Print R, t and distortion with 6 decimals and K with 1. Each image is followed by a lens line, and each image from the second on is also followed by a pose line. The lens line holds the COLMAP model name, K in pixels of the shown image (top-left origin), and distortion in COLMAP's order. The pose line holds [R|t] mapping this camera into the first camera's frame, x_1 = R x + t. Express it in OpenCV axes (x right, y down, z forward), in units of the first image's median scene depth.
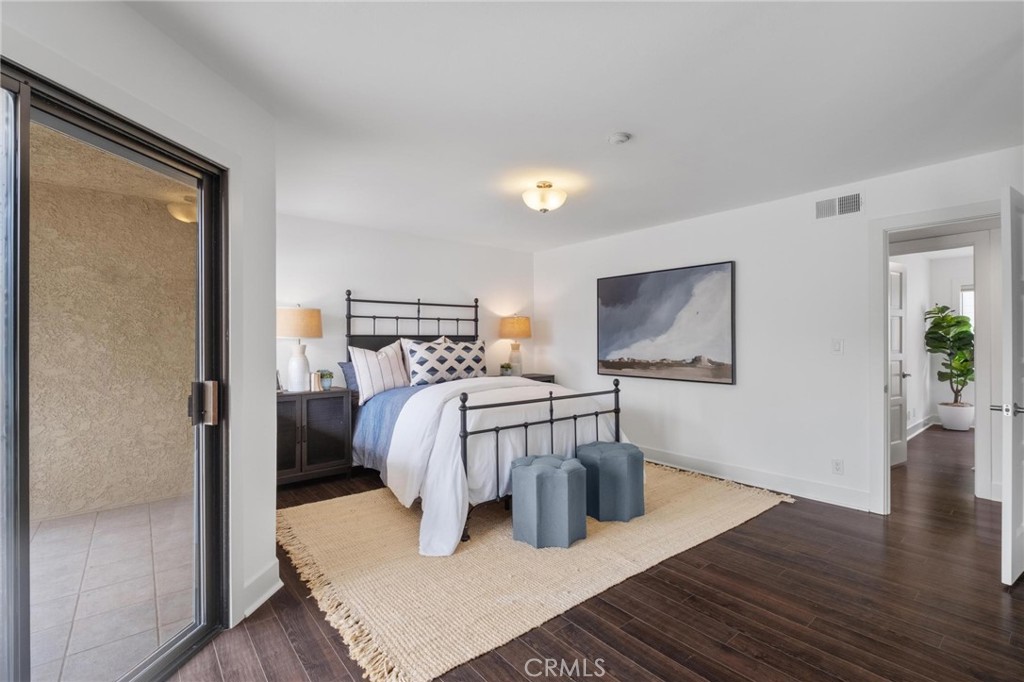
lens RADIAL K [[460.9, 0, 512.0], [0, 460.9, 341.0], [0, 0, 1]] dist [-0.000733, -0.000147]
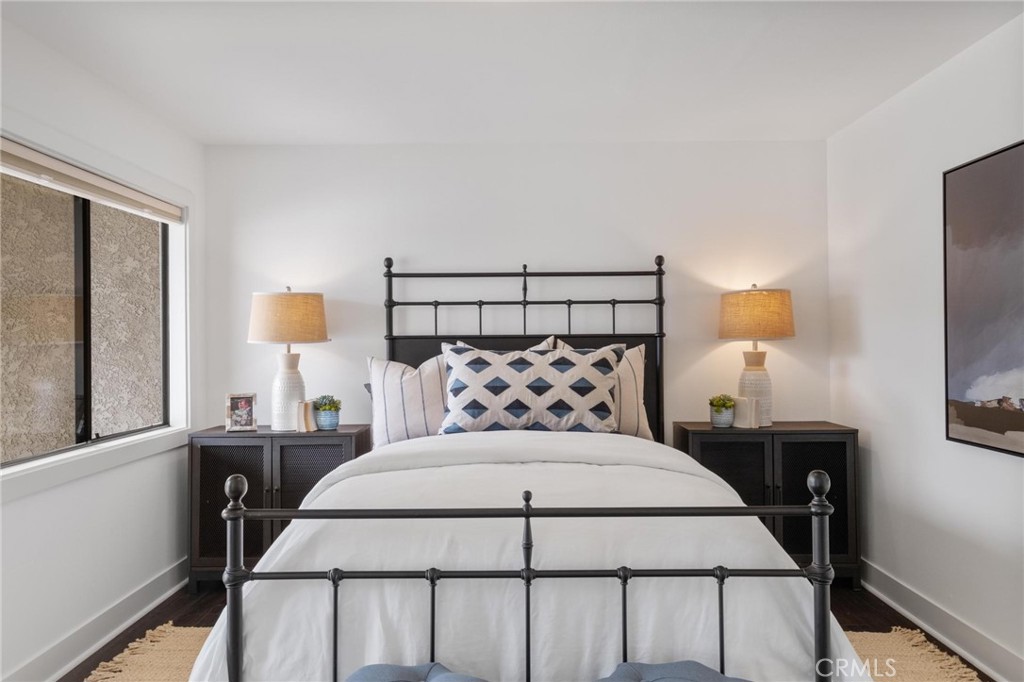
lens RADIAL K [[691.9, 0, 512.0], [0, 691.9, 341.0], [0, 0, 1]] dist [0.004043, 0.001685]
pose [[0.772782, -0.004818, -0.634654, 0.309015], [0.003104, 0.999988, -0.003812, -0.003407], [0.634664, 0.000976, 0.772787, 0.431747]]
